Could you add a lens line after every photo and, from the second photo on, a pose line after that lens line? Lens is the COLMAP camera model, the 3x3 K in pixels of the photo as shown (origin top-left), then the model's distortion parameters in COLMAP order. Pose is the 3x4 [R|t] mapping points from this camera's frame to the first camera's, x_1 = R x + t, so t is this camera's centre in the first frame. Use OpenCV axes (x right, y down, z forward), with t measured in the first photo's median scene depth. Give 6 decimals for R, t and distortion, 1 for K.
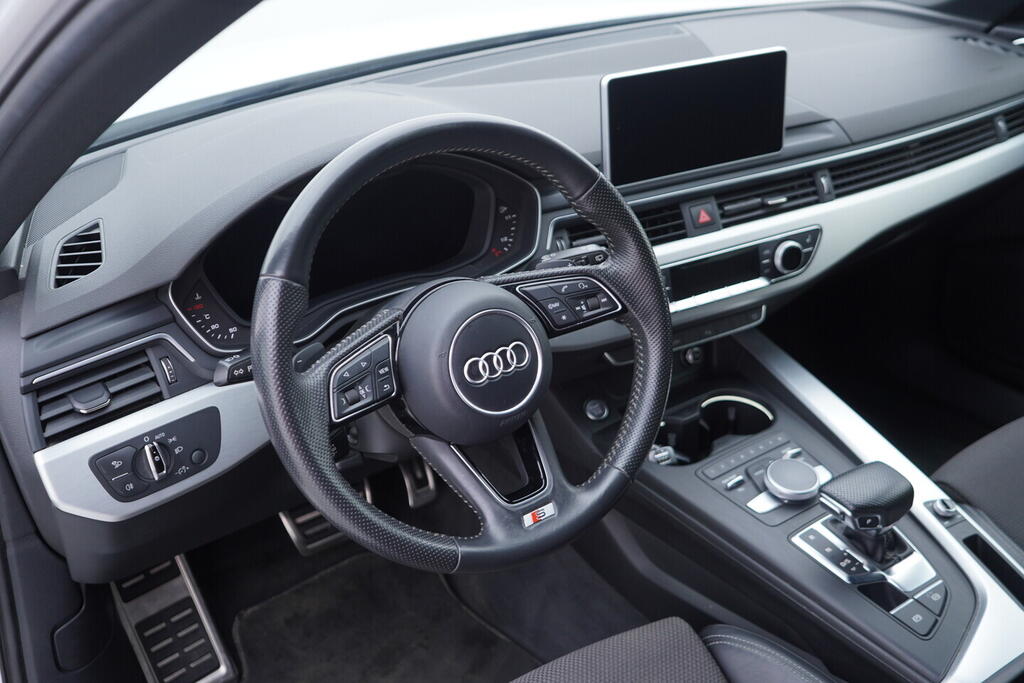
lens RADIAL K [[1060.4, 0, 512.0], [0, 1060.4, 341.5], [0, 0, 1]] dist [-0.008591, 0.034716]
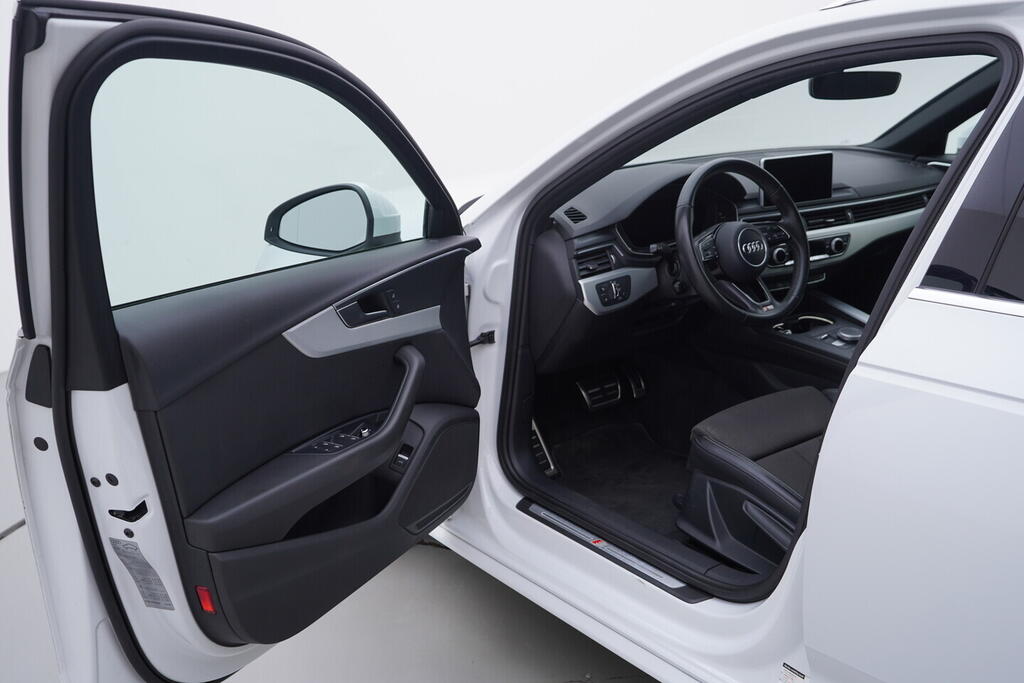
lens RADIAL K [[1060.4, 0, 512.0], [0, 1060.4, 341.5], [0, 0, 1]] dist [-0.008591, 0.034716]
pose [[0.997796, 0.001940, 0.066332, -0.560893], [0.010818, 0.981447, -0.191430, 0.534009], [-0.065472, 0.191725, 0.979262, -1.072350]]
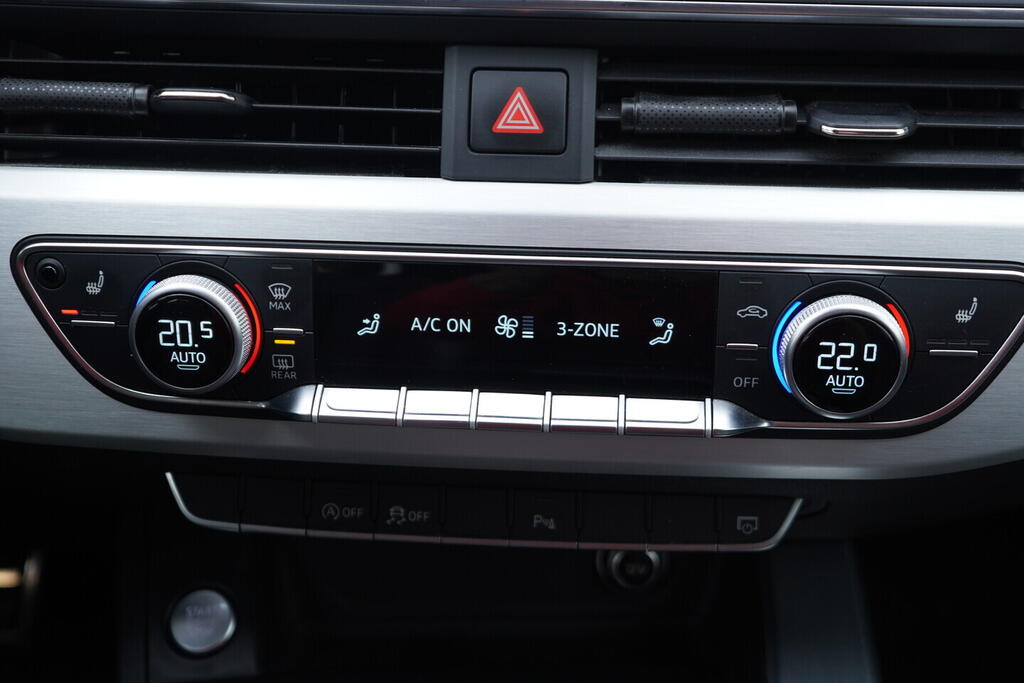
lens RADIAL K [[1368.5, 0, 512.0], [0, 1368.5, 341.5], [0, 0, 1]] dist [-0.017155, 0.044029]
pose [[0.850263, 0.295008, -0.435915, 0.341594], [-0.274047, 0.955185, 0.111891, -0.100139], [0.449389, 0.024324, 0.893005, 0.684954]]
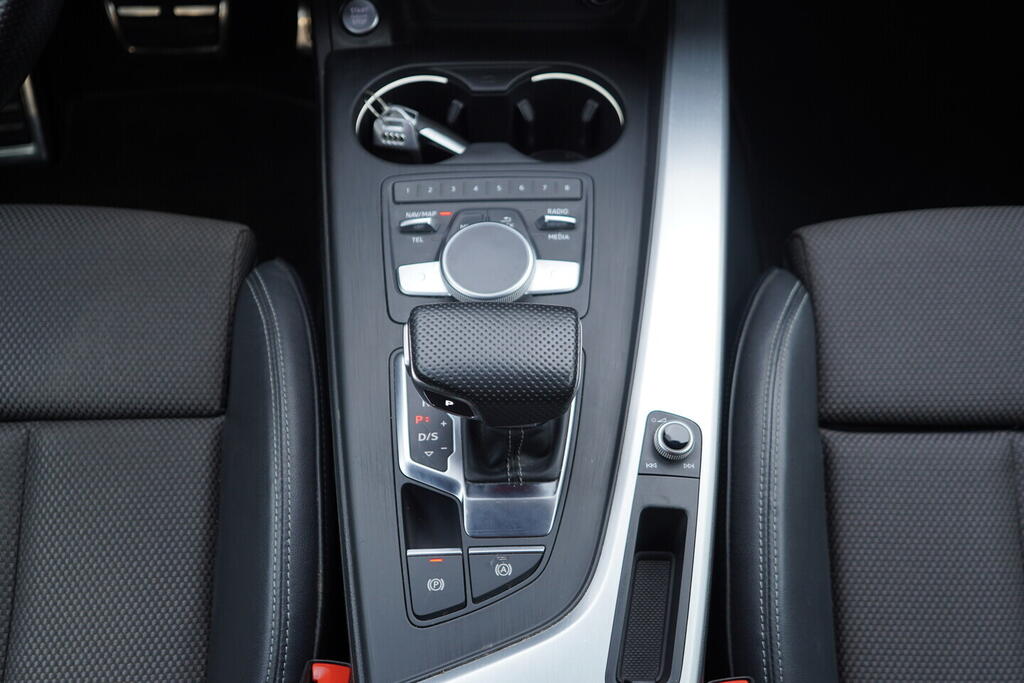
lens RADIAL K [[1060.4, 0, 512.0], [0, 1060.4, 341.5], [0, 0, 1]] dist [-0.008591, 0.034716]
pose [[0.842213, 0.465079, -0.272726, 0.425170], [-0.292970, 0.819432, 0.492646, -0.112507], [0.452600, -0.335012, 0.826390, 0.495956]]
